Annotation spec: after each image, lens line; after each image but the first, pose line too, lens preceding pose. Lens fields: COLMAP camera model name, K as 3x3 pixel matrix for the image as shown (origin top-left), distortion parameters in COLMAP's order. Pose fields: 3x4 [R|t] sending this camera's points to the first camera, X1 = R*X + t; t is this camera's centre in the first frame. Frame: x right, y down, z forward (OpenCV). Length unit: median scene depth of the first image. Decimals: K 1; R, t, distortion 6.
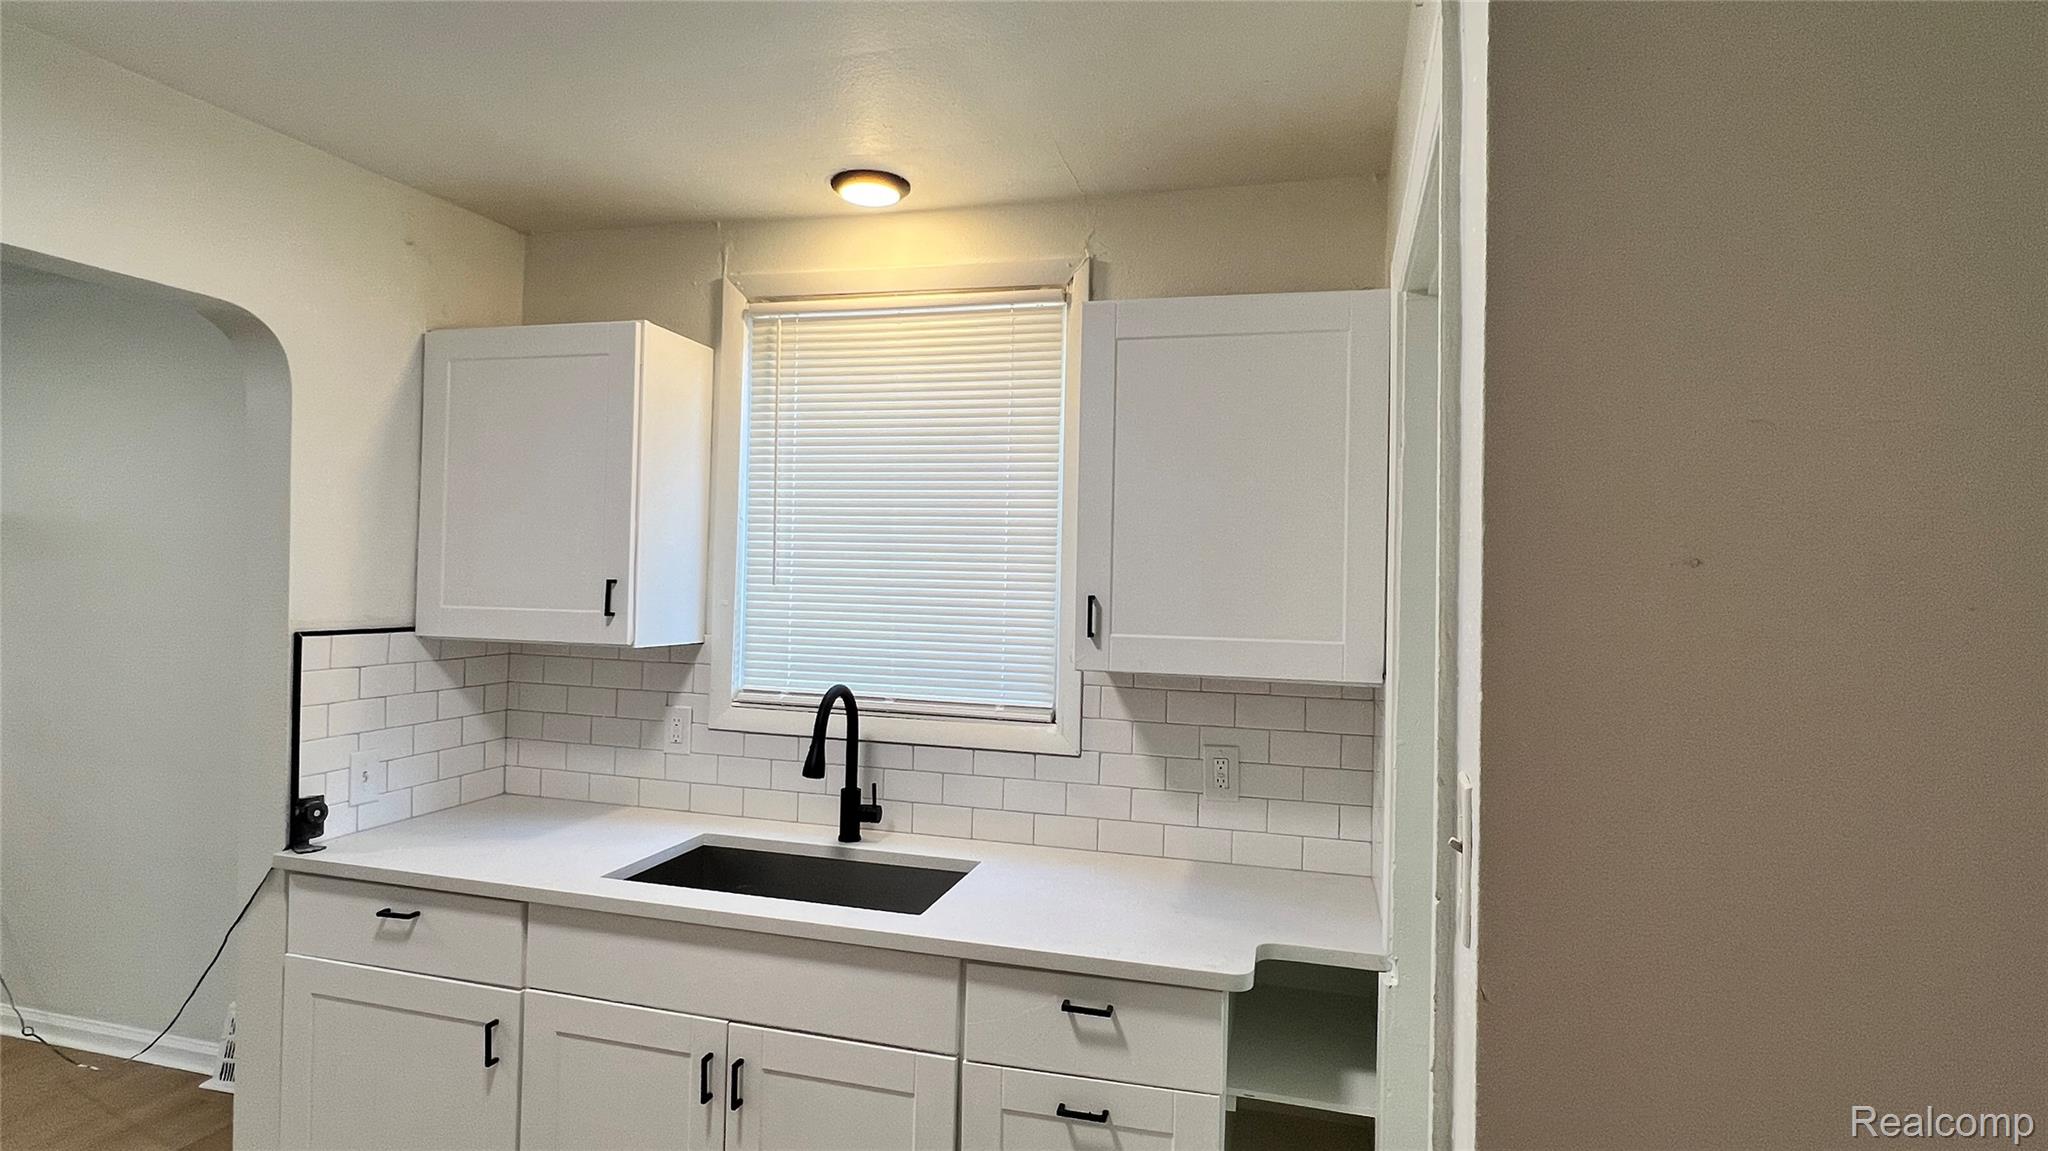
lens RADIAL K [[1048.7, 0, 1024.0], [0, 1048.7, 575.5], [0, 0, 1]] dist [0.000098, -0.000562]
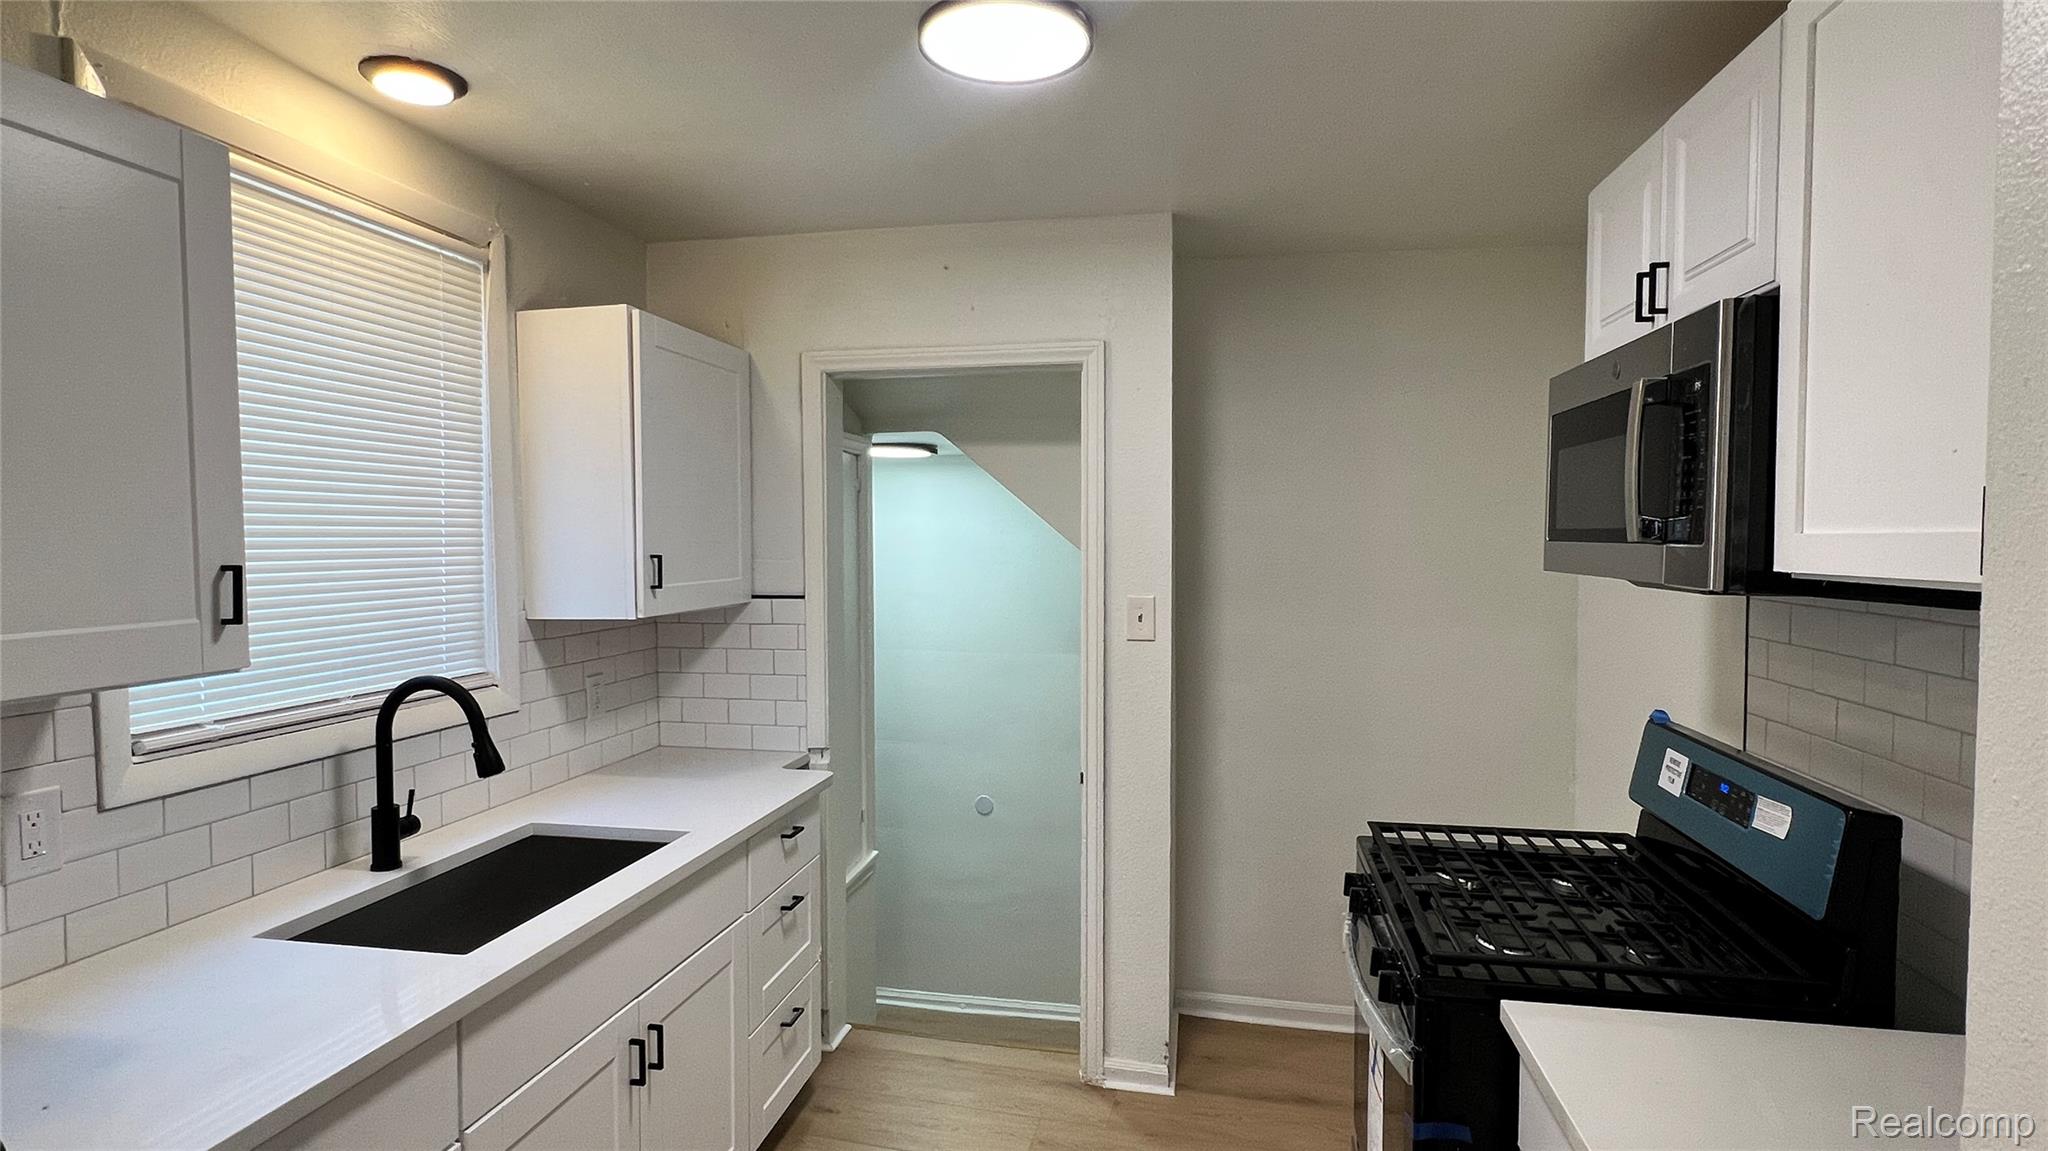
lens RADIAL K [[1048.7, 0, 1024.0], [0, 1048.7, 575.5], [0, 0, 1]] dist [0.000098, -0.000562]
pose [[-0.074139, -0.057593, 0.995583, -1.028442], [0.006193, 0.998285, 0.058211, -0.020227], [-0.997229, 0.010481, -0.073655, 0.573601]]
